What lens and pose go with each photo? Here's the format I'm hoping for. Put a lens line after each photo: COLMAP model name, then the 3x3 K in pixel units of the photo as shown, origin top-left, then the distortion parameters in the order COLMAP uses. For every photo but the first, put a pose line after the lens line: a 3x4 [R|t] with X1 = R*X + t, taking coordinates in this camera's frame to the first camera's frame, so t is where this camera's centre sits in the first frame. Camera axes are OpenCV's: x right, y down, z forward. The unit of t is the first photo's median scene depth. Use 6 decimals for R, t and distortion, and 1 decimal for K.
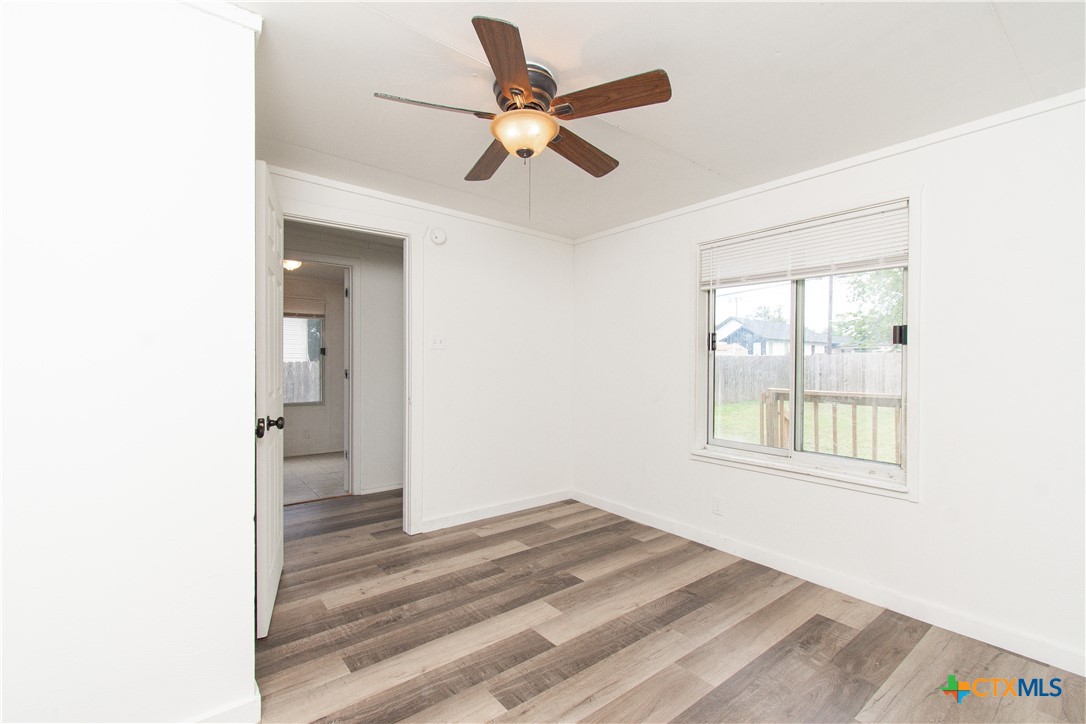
lens RADIAL K [[486.0, 0, 549.2], [0, 486.0, 365.5], [0, 0, 1]] dist [0.000193, -0.001030]
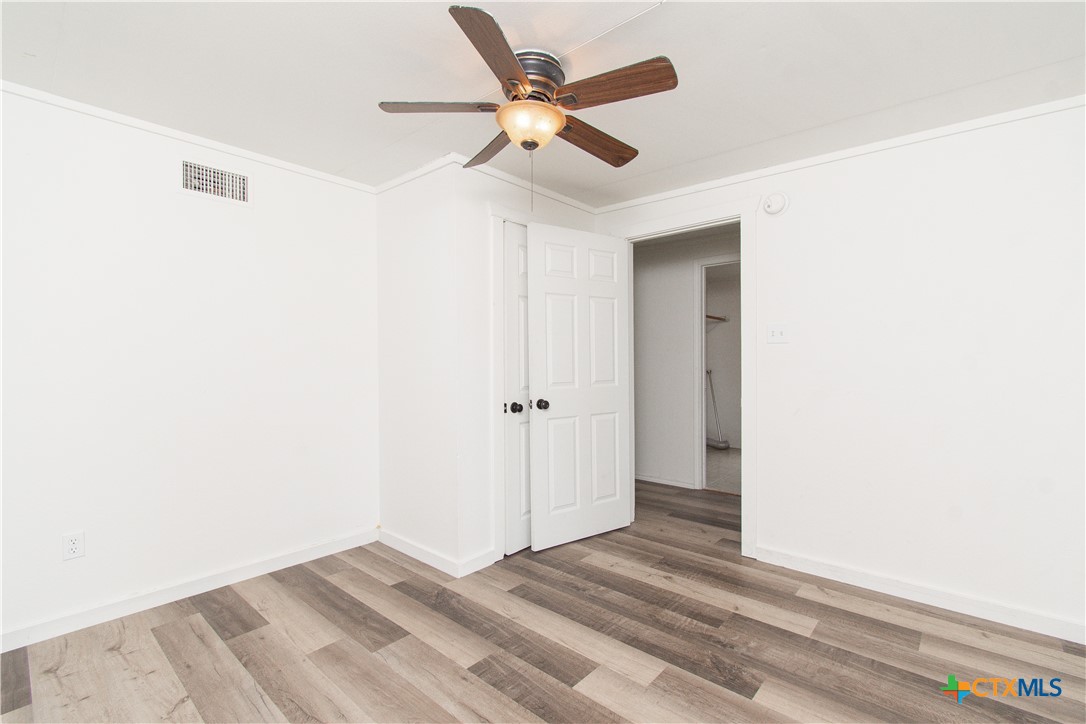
lens RADIAL K [[486.0, 0, 538.8], [0, 486.0, 365.7], [0, 0, 1]] dist [0.000193, -0.001030]
pose [[0.153585, 0.005214, -0.988122, 0.668809], [-0.000432, 0.999986, 0.005210, 0.000264], [0.988135, -0.000373, 0.153586, 0.631622]]
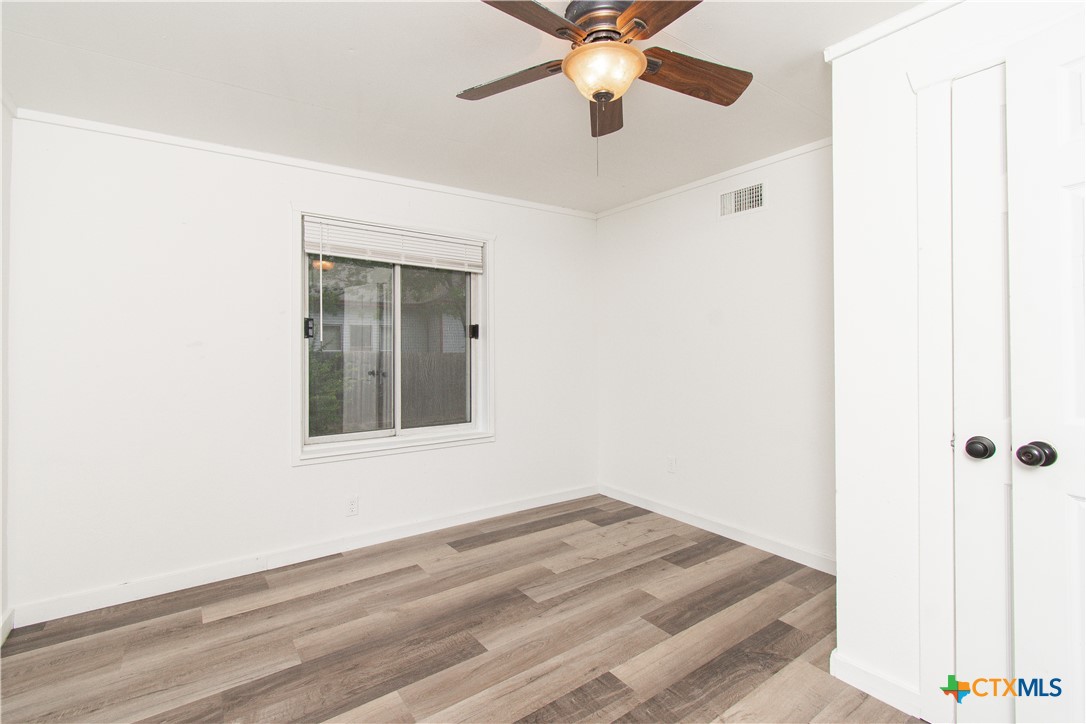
lens RADIAL K [[486.0, 0, 543.3], [0, 486.0, 352.7], [0, 0, 1]] dist [0.000193, -0.001030]
pose [[-0.998768, -0.004552, 0.049417, 0.007322], [-0.003872, 0.999897, 0.013854, -0.010718], [-0.049475, 0.013645, -0.998682, 1.324633]]
